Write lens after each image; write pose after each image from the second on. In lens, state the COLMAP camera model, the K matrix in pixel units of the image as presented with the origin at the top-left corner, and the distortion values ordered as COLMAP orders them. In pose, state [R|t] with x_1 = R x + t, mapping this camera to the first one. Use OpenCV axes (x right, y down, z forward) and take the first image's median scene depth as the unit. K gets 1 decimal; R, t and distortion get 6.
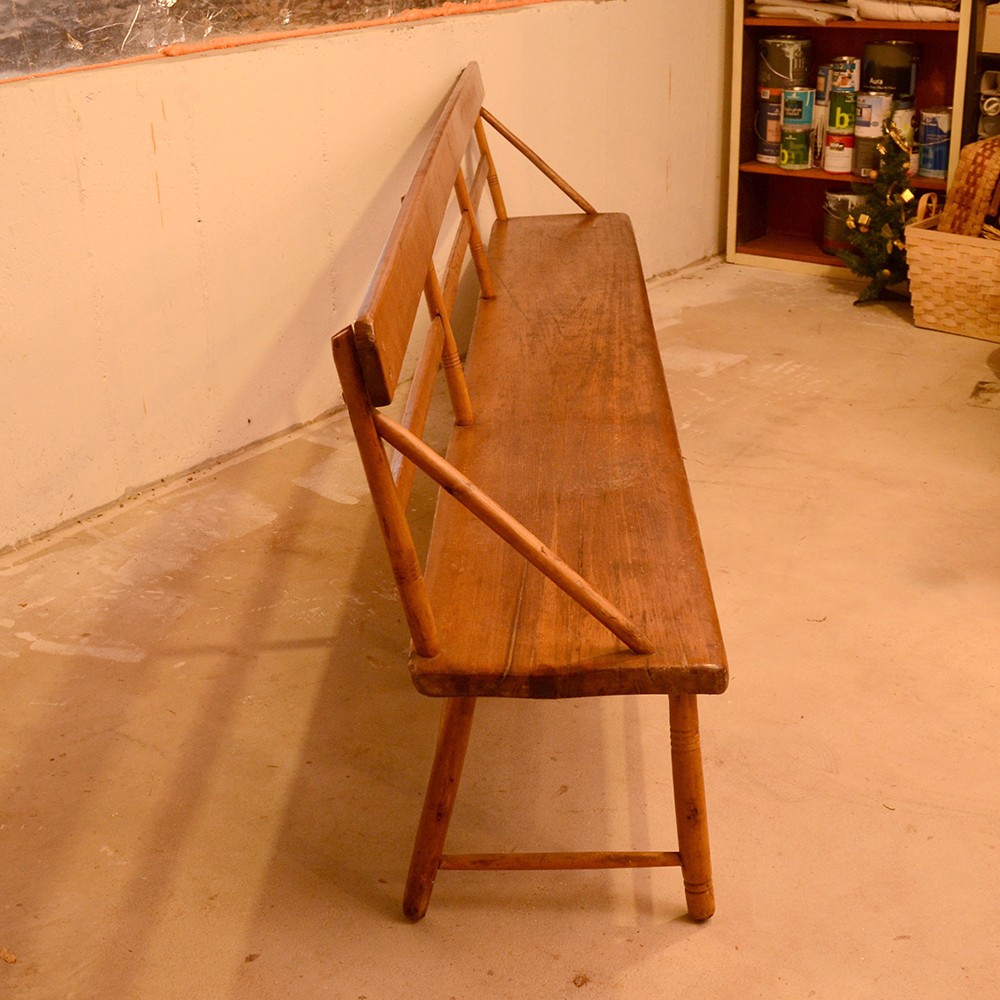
lens RADIAL K [[1458.7, 0, 500.0], [0, 1458.7, 500.0], [0, 0, 1]] dist [-0.054992, -0.005196]
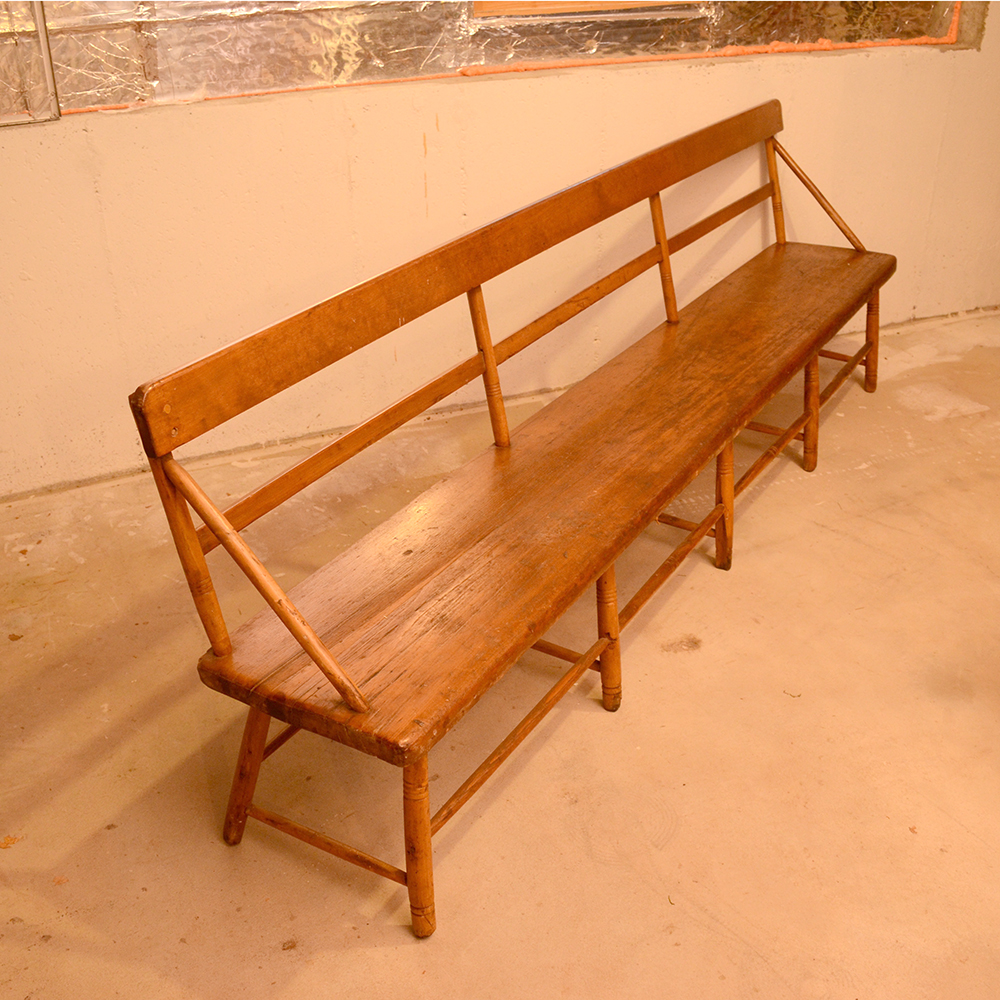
lens RADIAL K [[1183.5, 0, 500.1], [0, 1183.5, 484.2], [0, 0, 1]] dist [-0.065613, 0.022646]
pose [[0.885819, 0.239952, -0.397175, 0.270379], [-0.205096, 0.970238, 0.128741, -0.107890], [0.416246, -0.032583, 0.908668, 0.107780]]
